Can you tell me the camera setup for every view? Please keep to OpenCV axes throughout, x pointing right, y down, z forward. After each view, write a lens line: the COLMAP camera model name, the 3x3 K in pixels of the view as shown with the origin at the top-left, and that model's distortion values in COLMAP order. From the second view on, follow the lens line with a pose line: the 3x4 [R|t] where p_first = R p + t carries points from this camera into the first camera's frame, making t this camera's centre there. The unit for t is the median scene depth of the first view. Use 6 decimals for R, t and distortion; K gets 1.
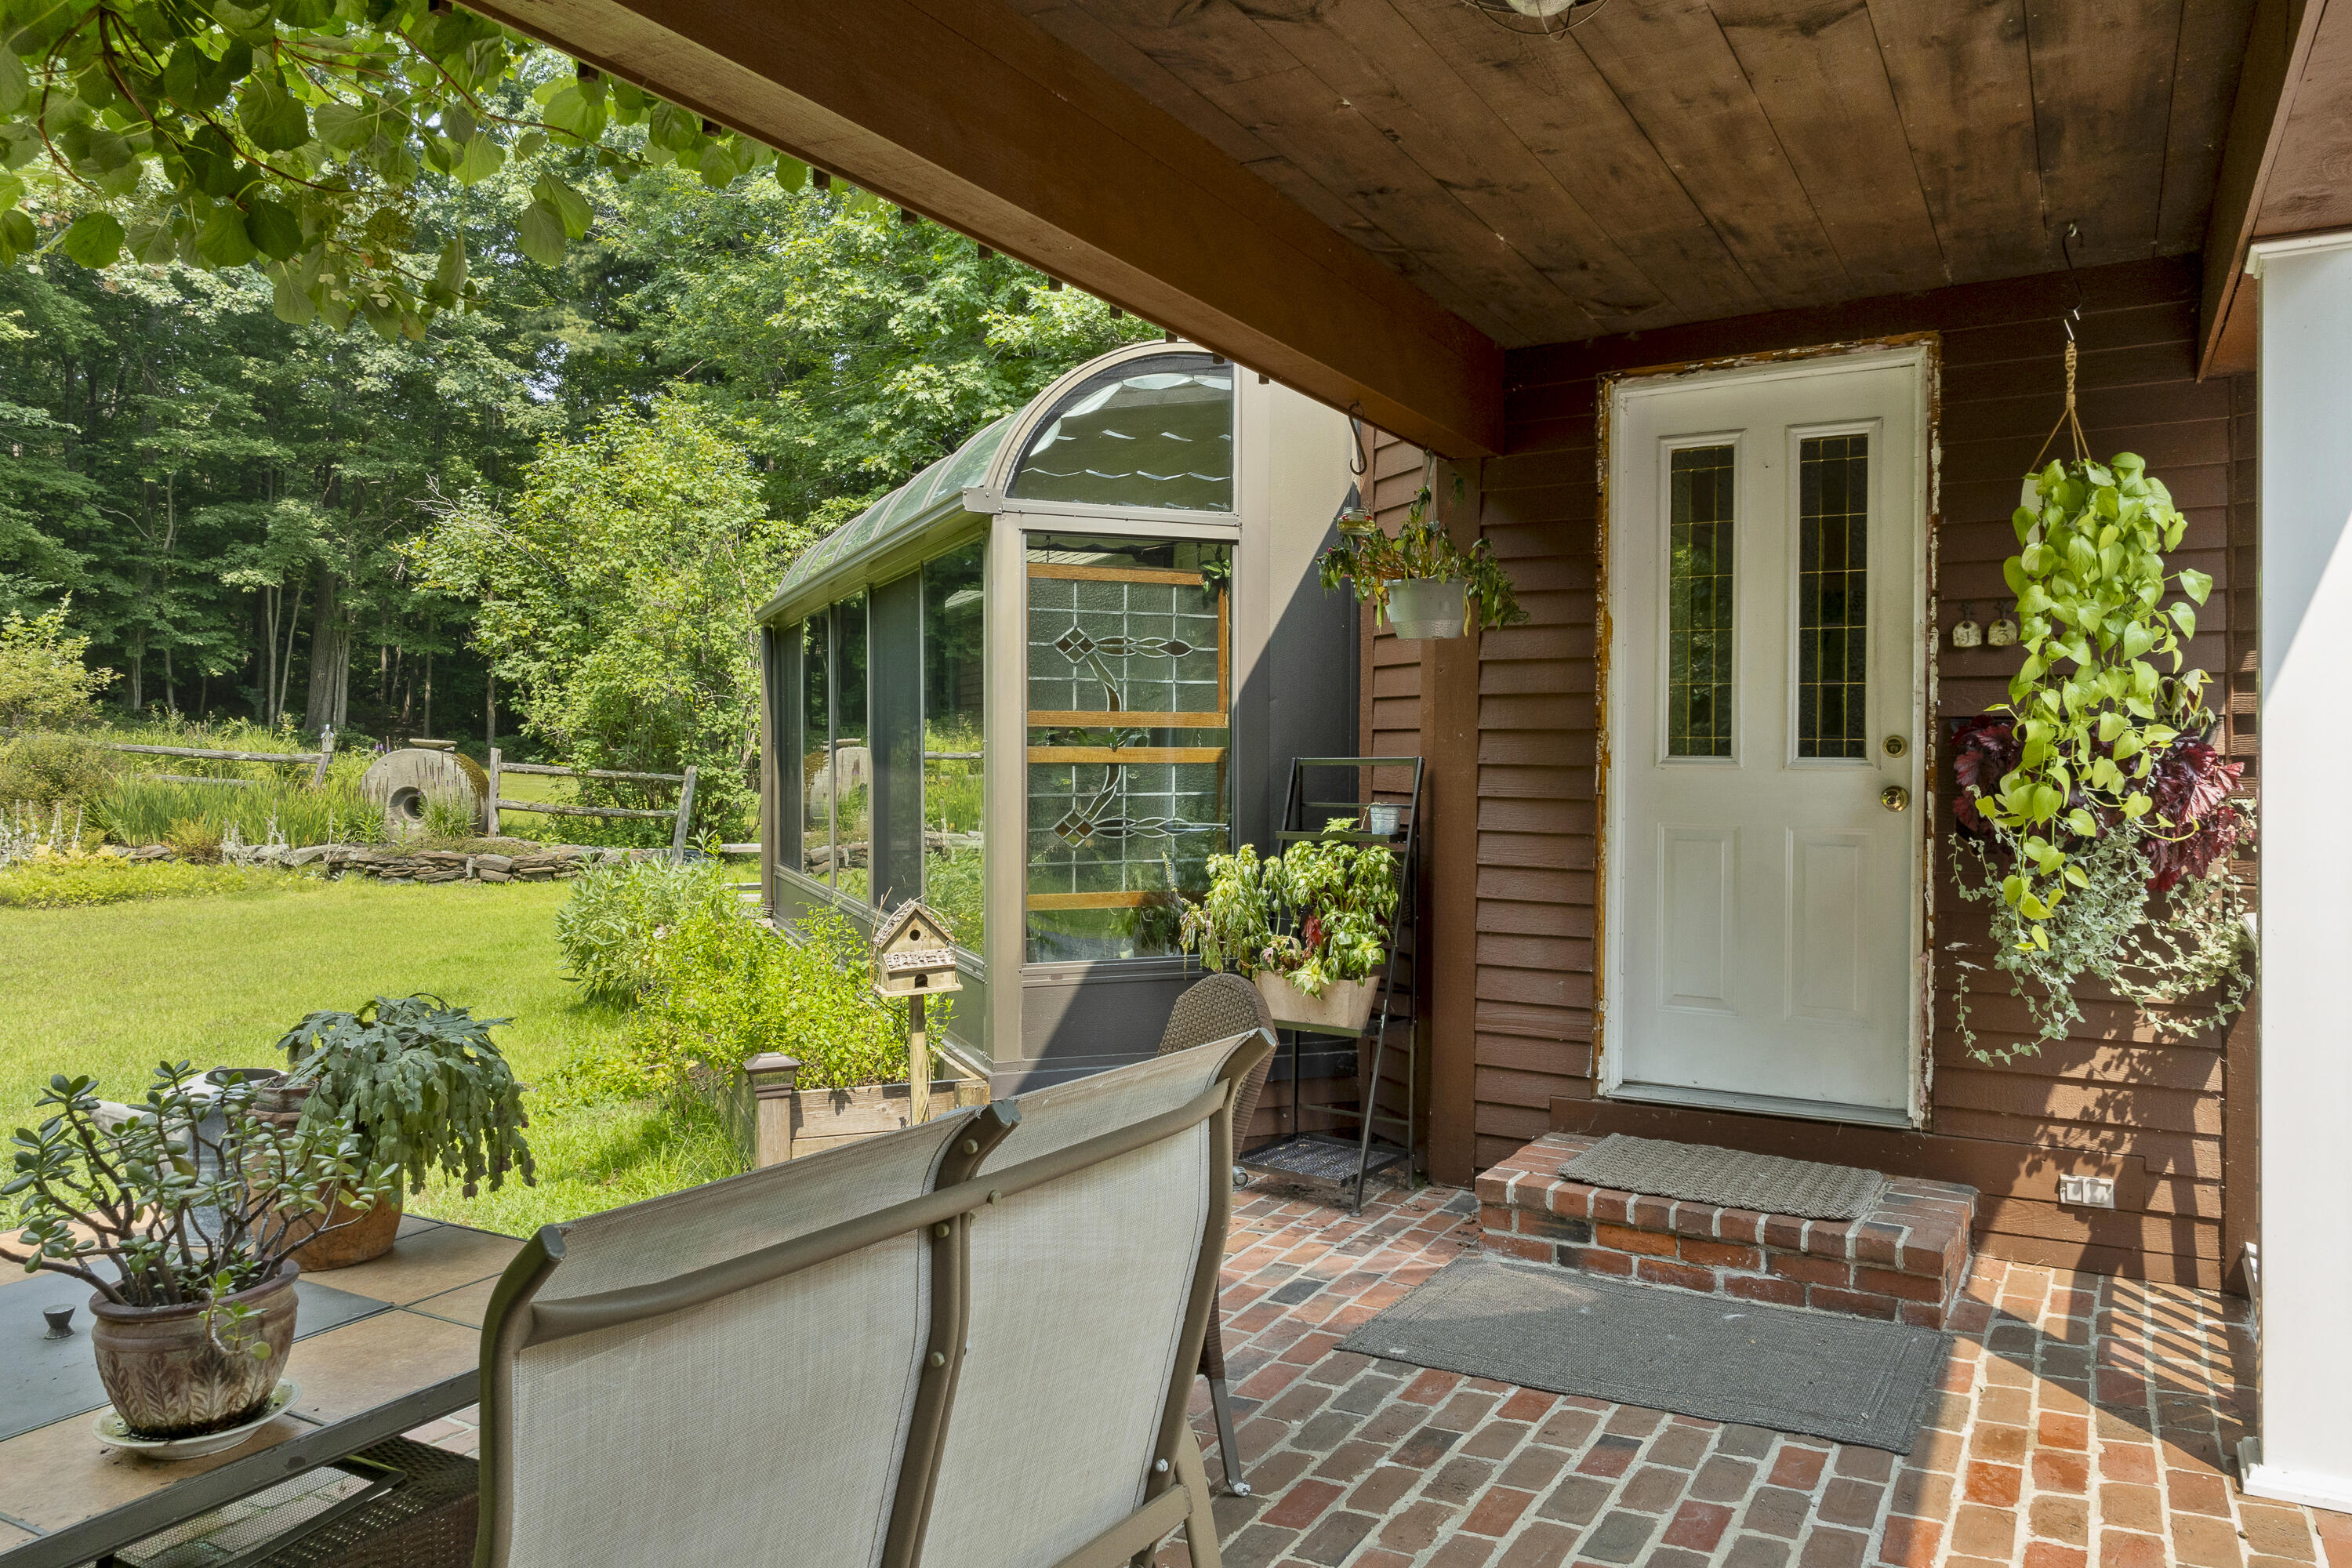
lens RADIAL K [[1630.5, 0, 1187.2], [0, 1630.5, 776.5], [0, 0, 1]] dist [0.002493, -0.002013]
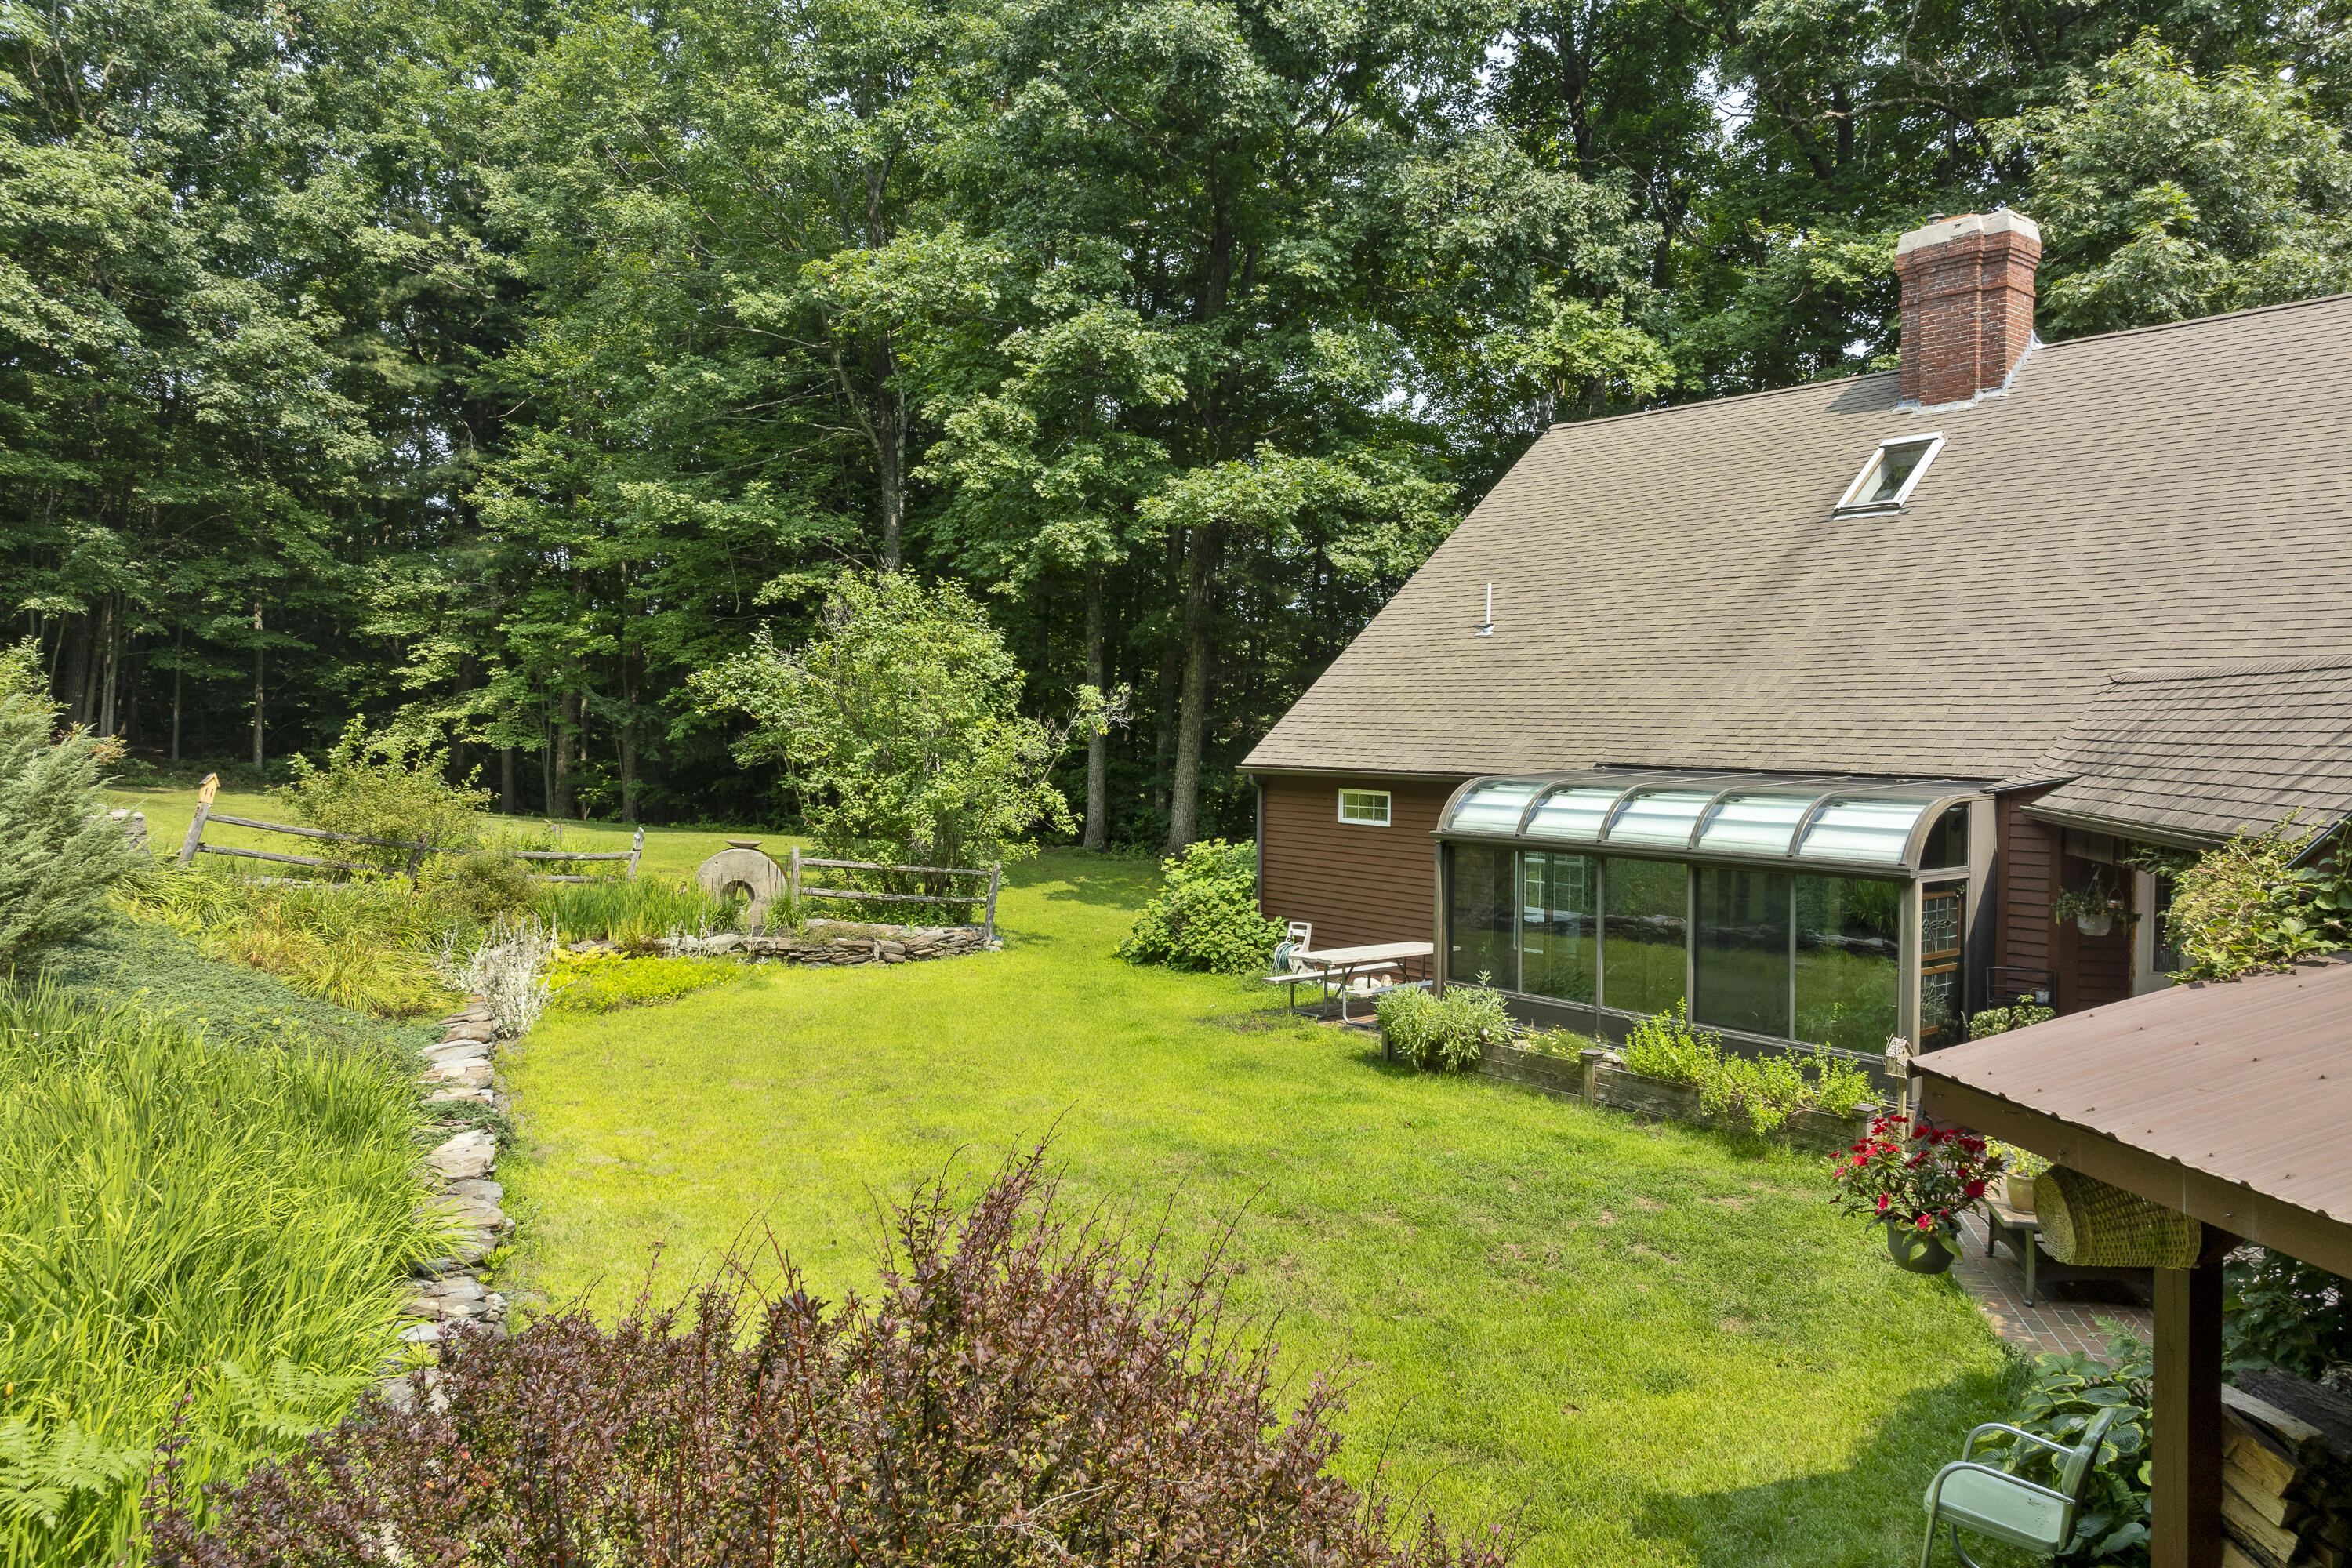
lens RADIAL K [[1630.5, 0, 1184.2], [0, 1630.5, 743.5], [0, 0, 1]] dist [0.002493, -0.002013]
pose [[0.960485, -0.003527, 0.278310, -0.558983], [0.002860, 0.999992, 0.002803, -0.112721], [-0.278317, -0.001896, 0.960487, -0.317665]]
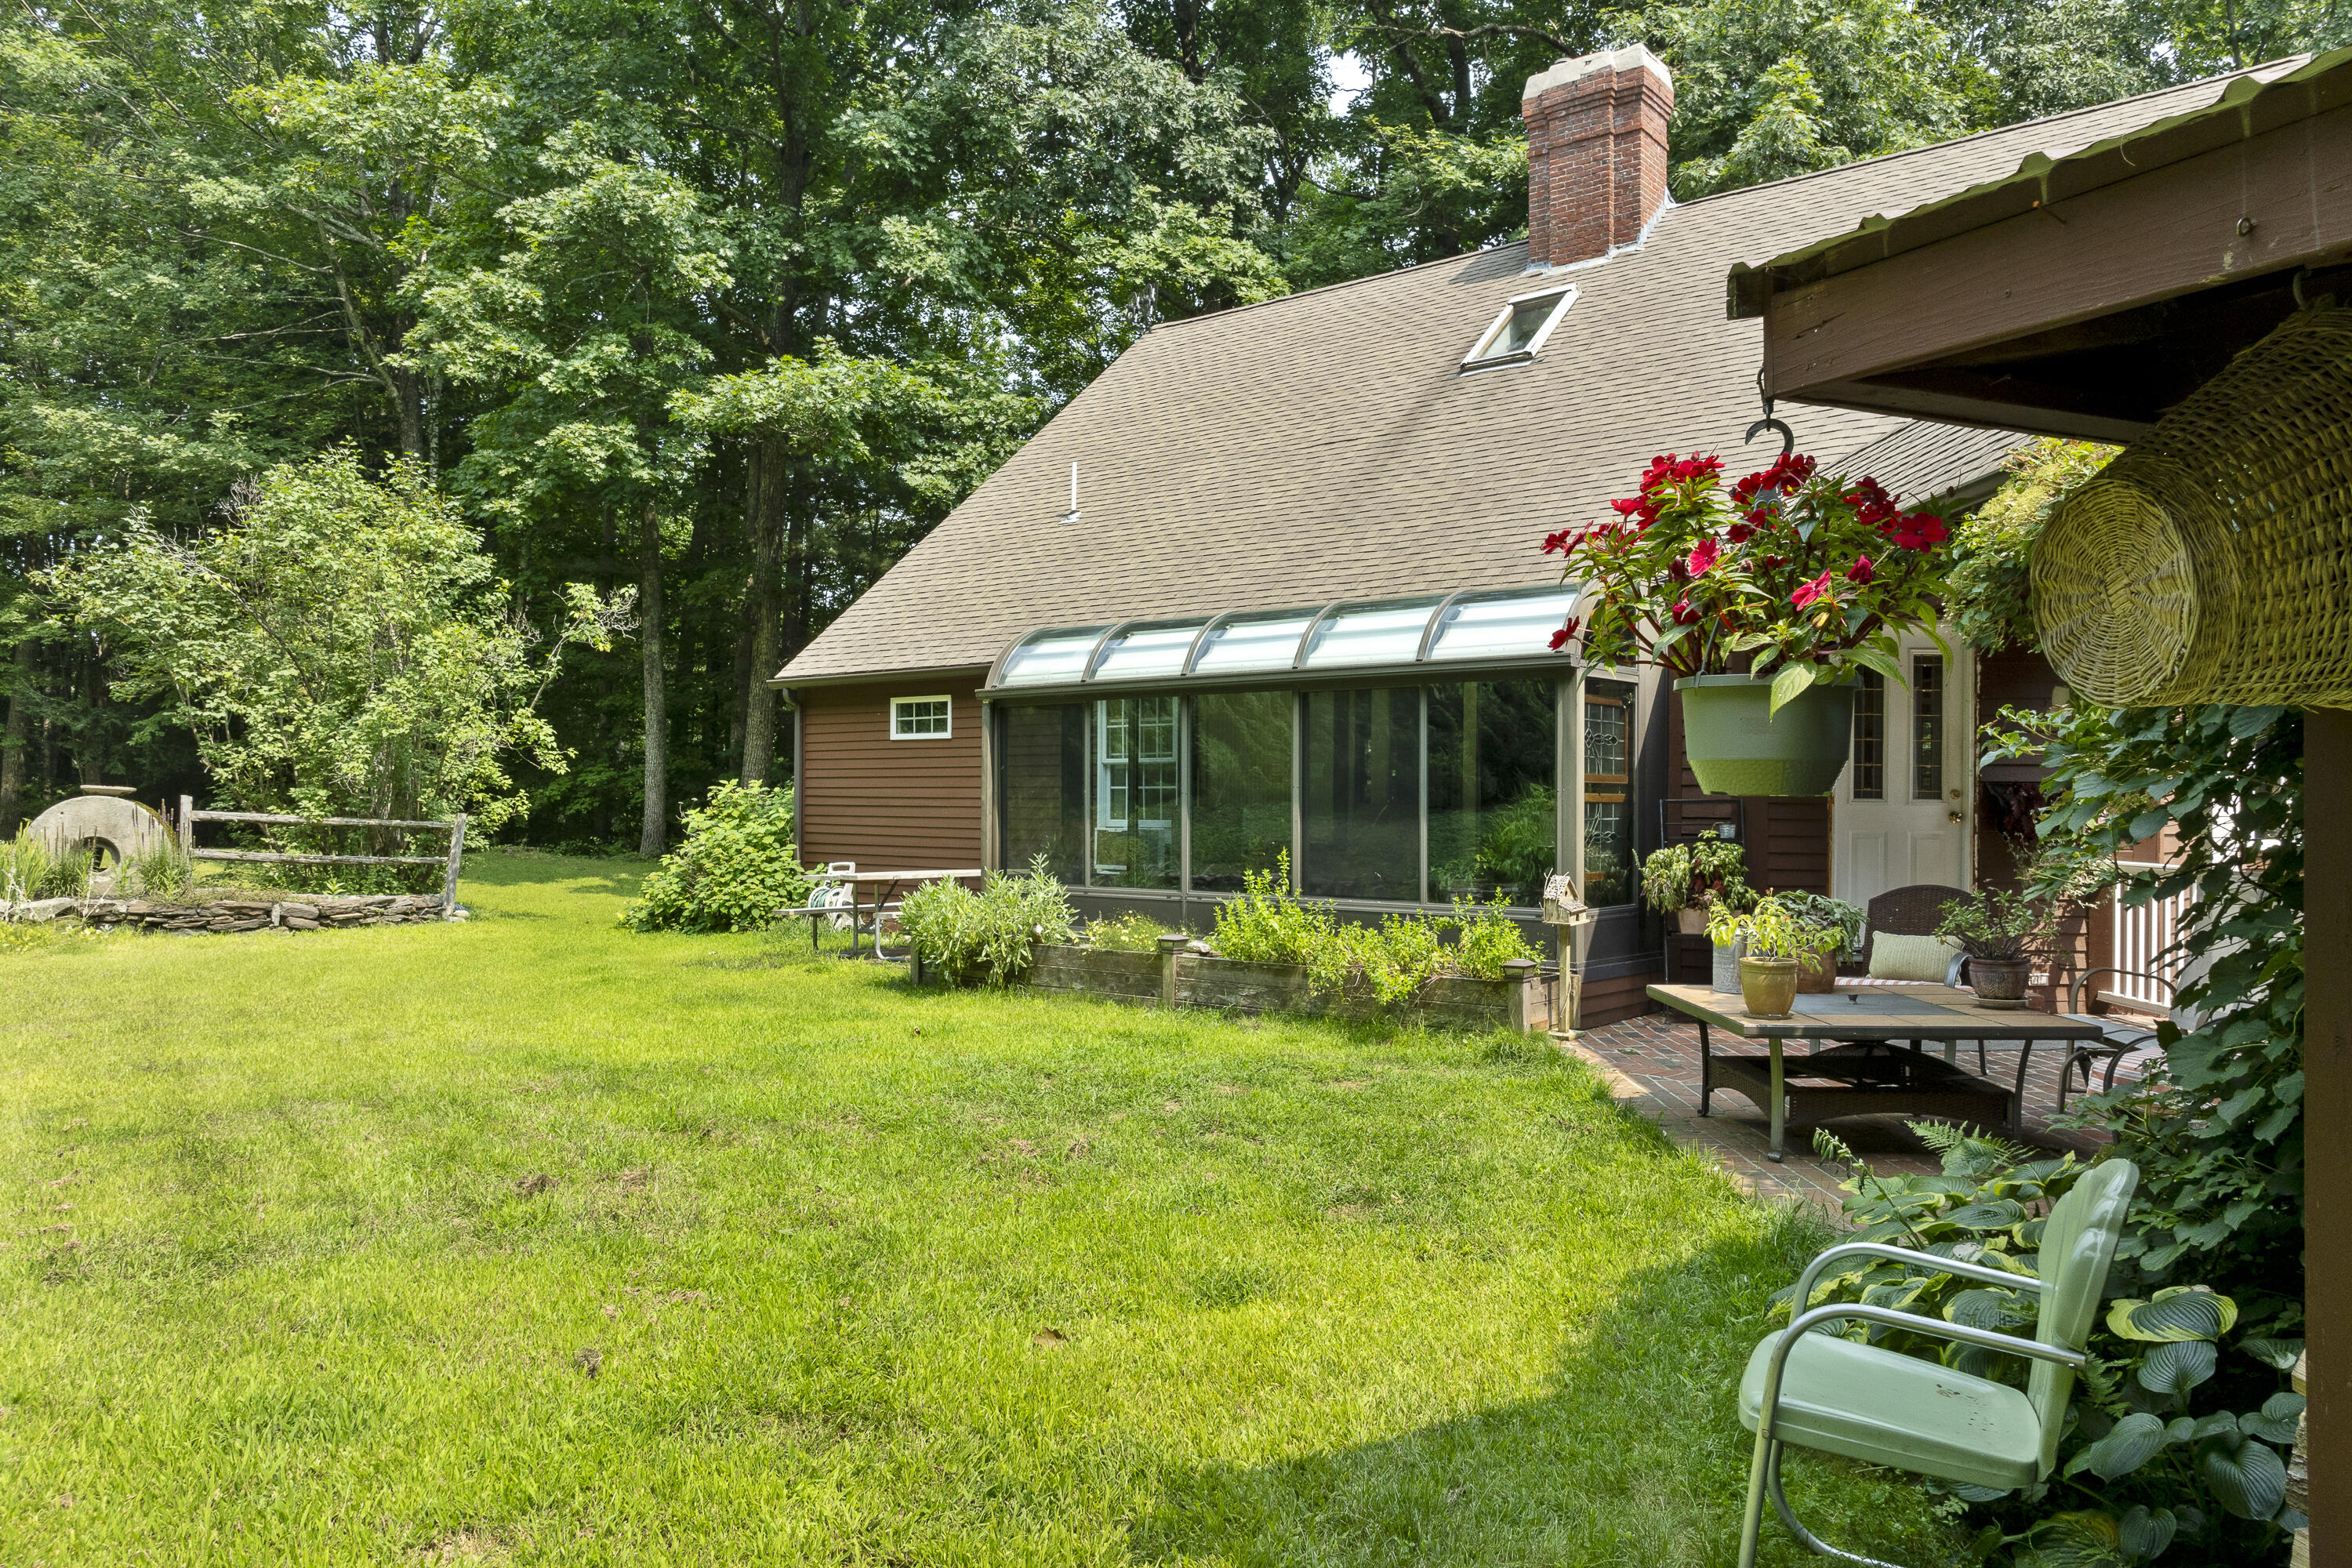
lens RADIAL K [[1630.5, 0, 1172.3], [0, 1630.5, 790.5], [0, 0, 1]] dist [0.002493, -0.002013]
pose [[0.880801, -0.000711, 0.473486, -0.424151], [0.009257, 0.999834, -0.015719, 0.000466], [-0.473396, 0.018229, 0.880661, -0.128068]]
